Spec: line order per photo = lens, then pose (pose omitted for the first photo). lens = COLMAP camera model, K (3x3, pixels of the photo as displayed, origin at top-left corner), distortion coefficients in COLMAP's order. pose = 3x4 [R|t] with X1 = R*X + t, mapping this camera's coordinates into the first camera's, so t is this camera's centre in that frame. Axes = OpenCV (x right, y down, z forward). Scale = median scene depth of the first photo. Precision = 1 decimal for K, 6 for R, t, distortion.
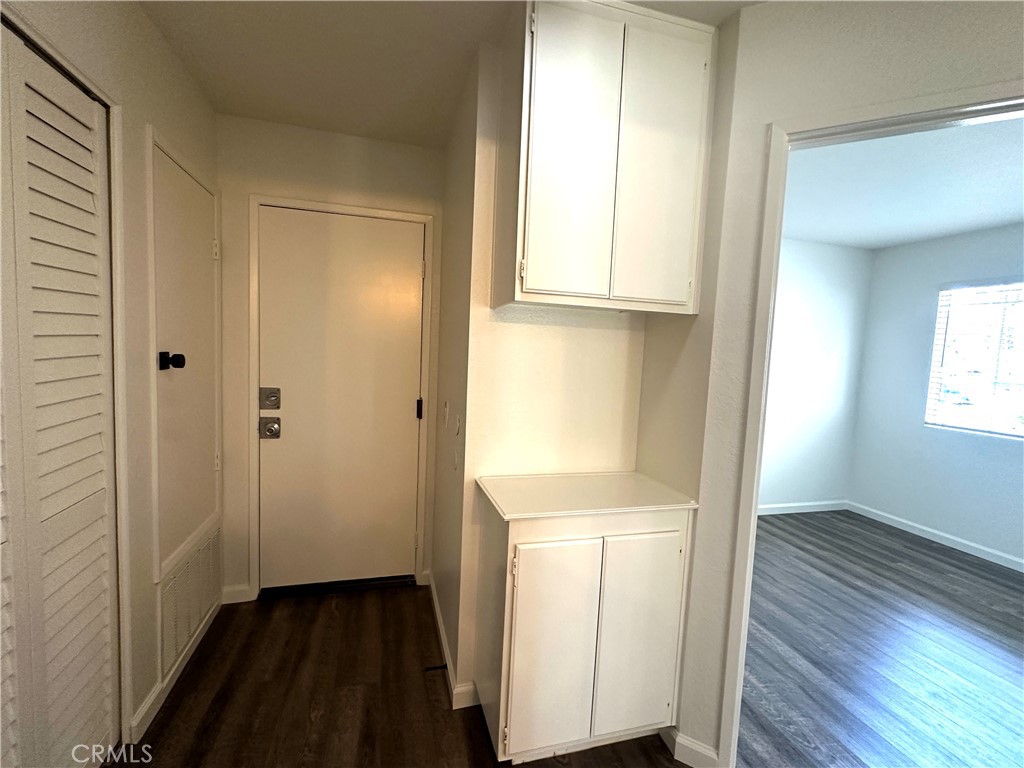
lens RADIAL K [[459.3, 0, 511.2], [0, 459.3, 385.6], [0, 0, 1]] dist [-0.000468, -0.000158]
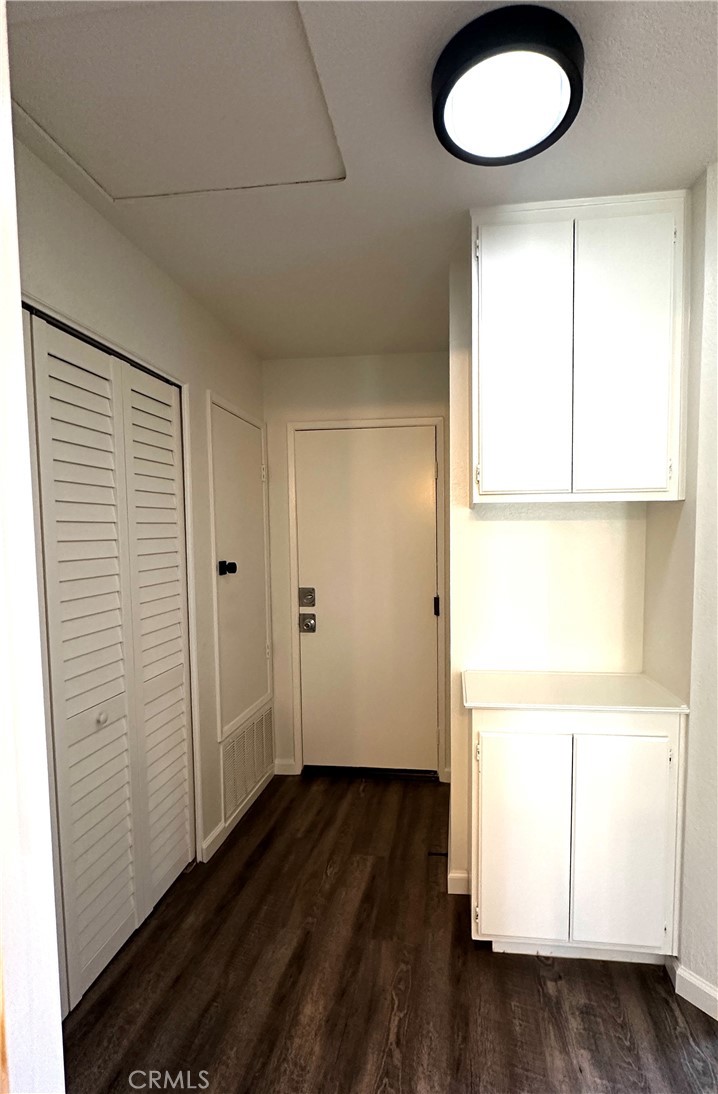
lens RADIAL K [[522.1, 0, 394.8], [0, 522.1, 573.4], [0, 0, 1]] dist [0.001871, 0.000523]
pose [[0.923201, -0.026003, -0.383436, 0.232028], [0.019233, 0.999584, -0.021479, 0.001799], [0.383835, 0.012455, 0.923318, -0.150463]]
